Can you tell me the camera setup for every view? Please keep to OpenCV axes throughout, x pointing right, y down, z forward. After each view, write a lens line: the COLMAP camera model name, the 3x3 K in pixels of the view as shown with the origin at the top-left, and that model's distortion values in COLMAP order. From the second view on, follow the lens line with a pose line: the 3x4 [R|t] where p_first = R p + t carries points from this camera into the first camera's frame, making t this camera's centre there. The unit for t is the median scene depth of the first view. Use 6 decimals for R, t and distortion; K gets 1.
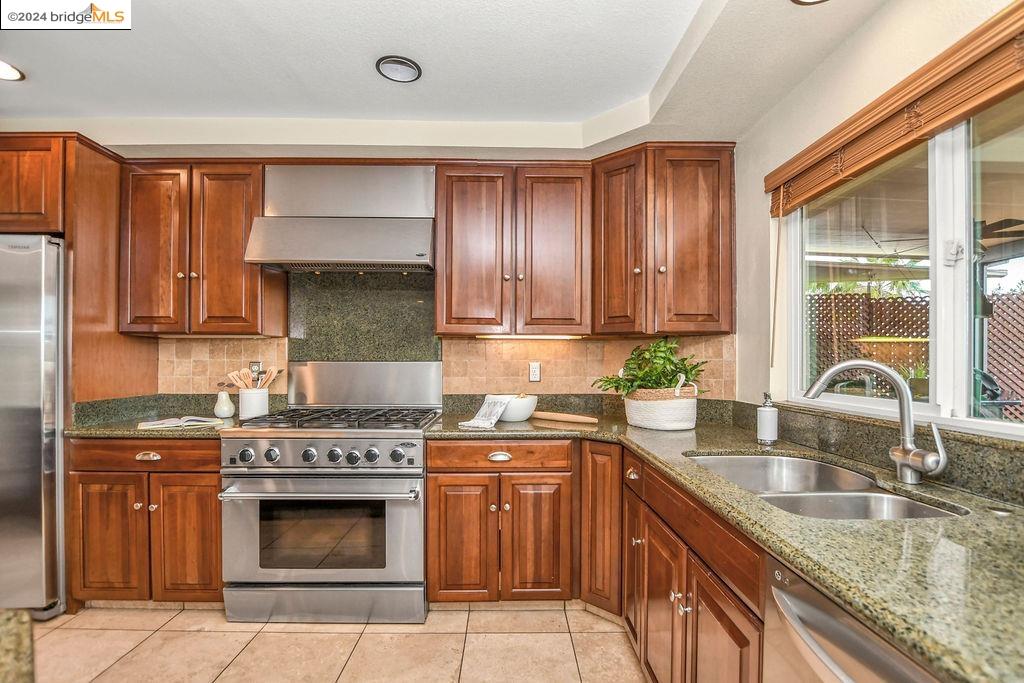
lens RADIAL K [[488.4, 0, 510.9], [0, 488.4, 362.7], [0, 0, 1]] dist [-0.020771, 0.000030]
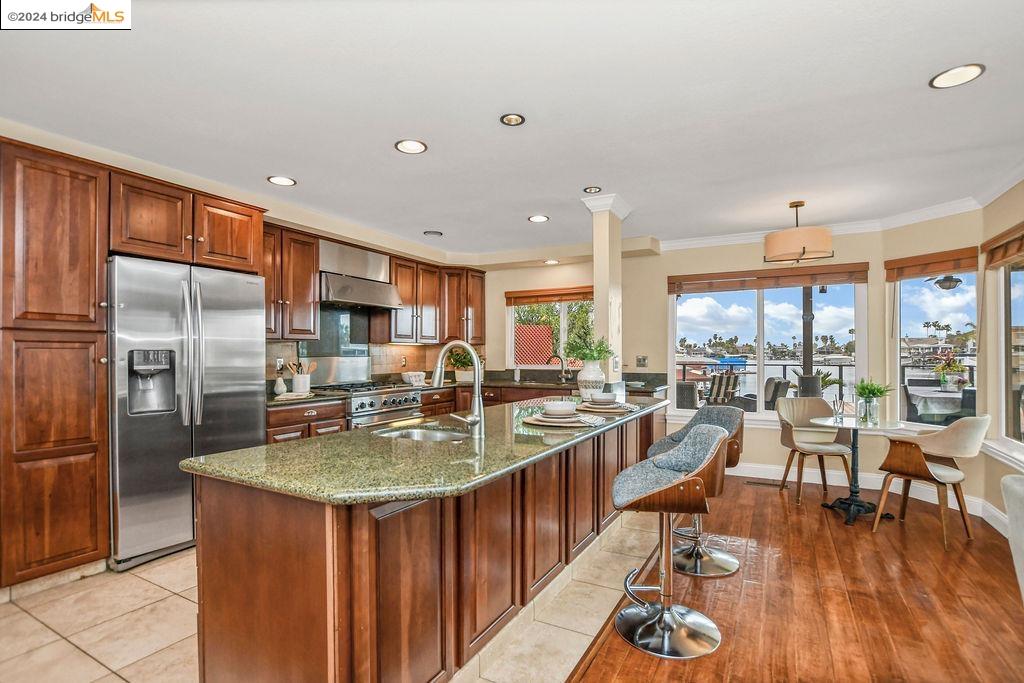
lens RADIAL K [[489.7, 0, 513.8], [0, 489.7, 357.2], [0, 0, 1]] dist [-0.021560, -0.000402]
pose [[0.487074, -0.009977, 0.873304, -1.893858], [0.007361, 0.999946, 0.007319, -0.011032], [-0.873330, 0.002863, 0.487121, -0.460703]]
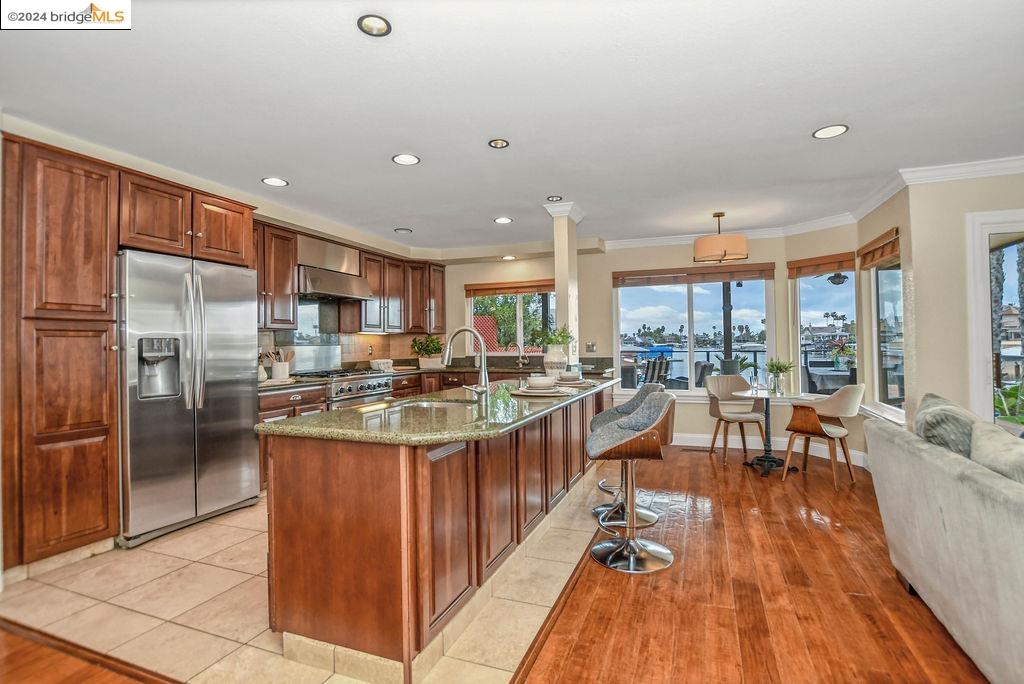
lens RADIAL K [[486.5, 0, 519.7], [0, 486.5, 338.8], [0, 0, 1]] dist [-0.021853, -0.000002]
pose [[0.359638, 0.003242, 0.933086, -2.134306], [0.017883, 0.999786, -0.010367, 0.005520], [-0.932921, 0.020415, 0.359503, -0.439457]]
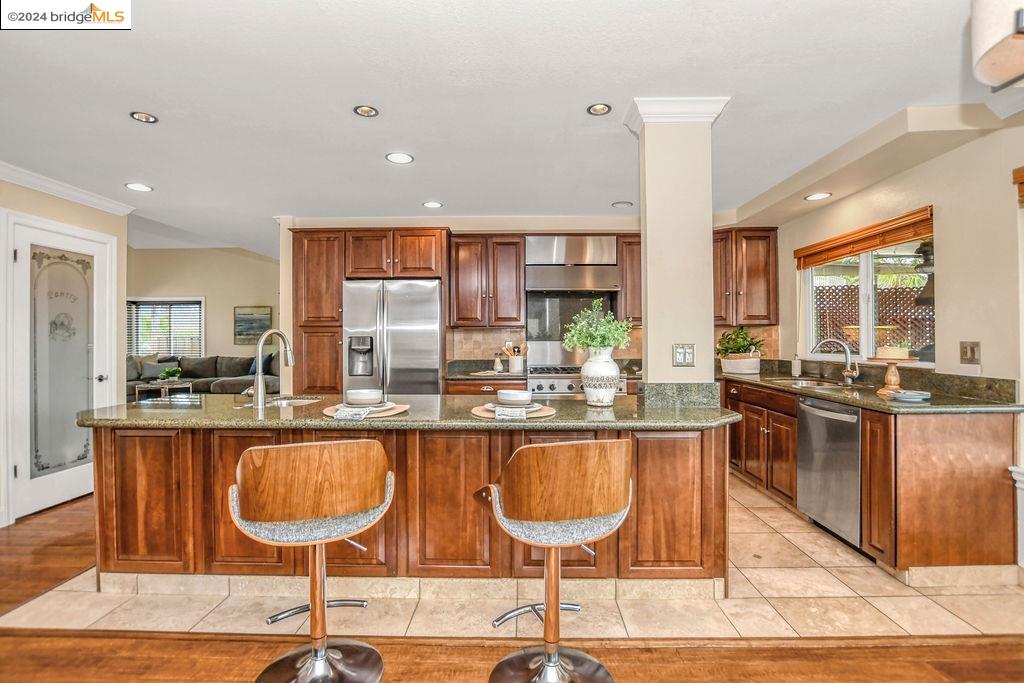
lens RADIAL K [[486.5, 0, 519.7], [0, 486.5, 338.3], [0, 0, 1]] dist [-0.021853, -0.000002]
pose [[0.999582, -0.006792, -0.028101, -0.552468], [0.006598, 0.999954, -0.006971, -0.001455], [0.028147, 0.006783, 0.999581, -1.020718]]
